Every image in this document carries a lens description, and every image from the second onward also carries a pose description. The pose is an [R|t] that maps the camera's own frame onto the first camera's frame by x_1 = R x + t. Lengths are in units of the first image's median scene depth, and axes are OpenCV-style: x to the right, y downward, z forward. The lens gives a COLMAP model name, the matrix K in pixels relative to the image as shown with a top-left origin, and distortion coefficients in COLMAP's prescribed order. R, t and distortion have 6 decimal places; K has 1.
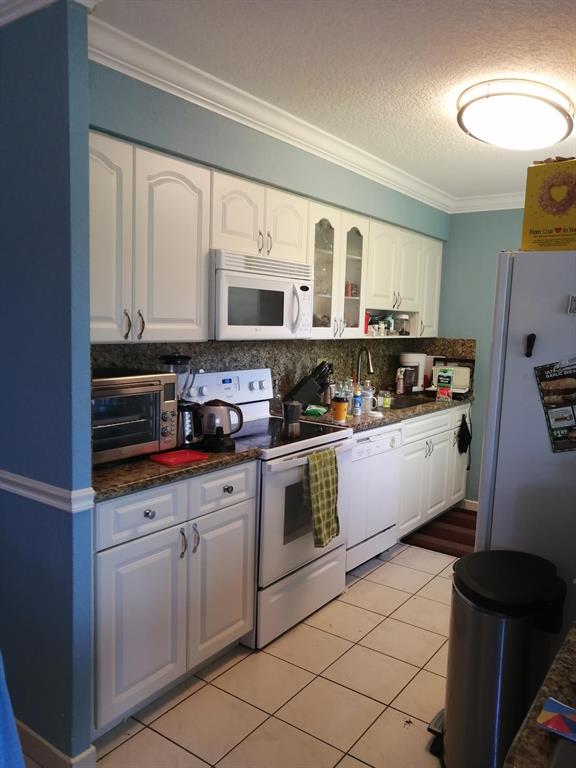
lens RADIAL K [[600.8, 0, 287.7], [0, 600.8, 385.5], [0, 0, 1]] dist [-0.003776, -0.001555]
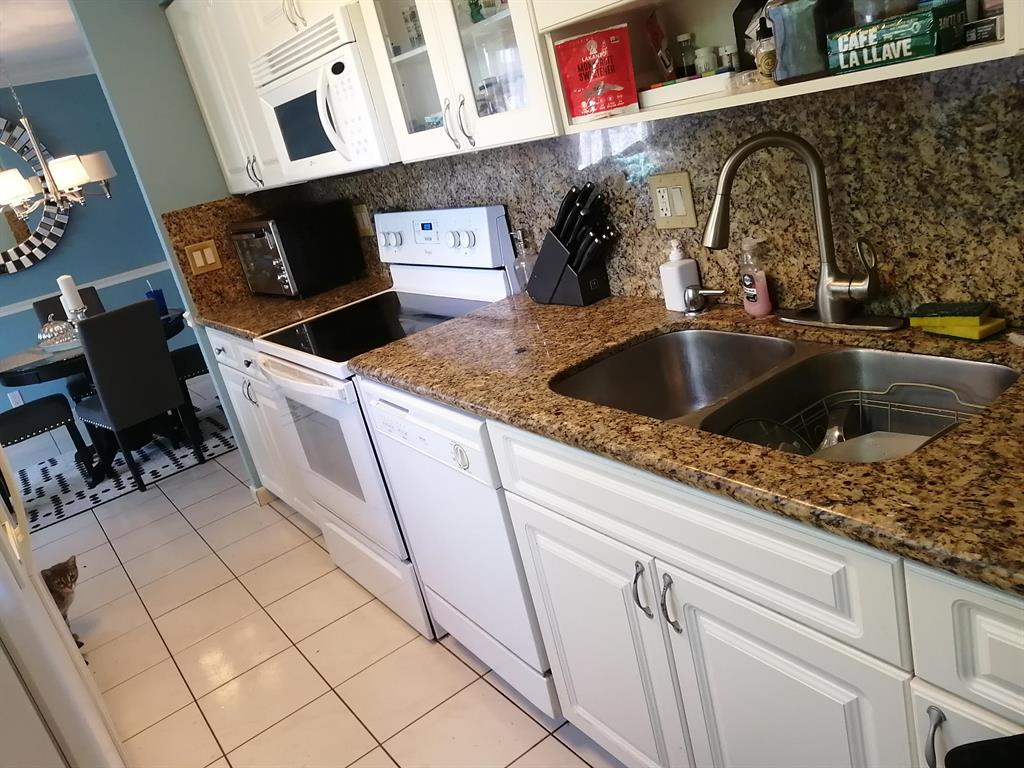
lens RADIAL K [[801.1, 0, 513.1], [0, 801.1, 375.2], [0, 0, 1]] dist [-0.003776, -0.001555]
pose [[-0.311314, 0.342864, -0.886300, 0.624242], [0.115851, 0.939383, 0.322706, -0.113744], [0.943219, -0.002215, -0.332164, 1.289016]]
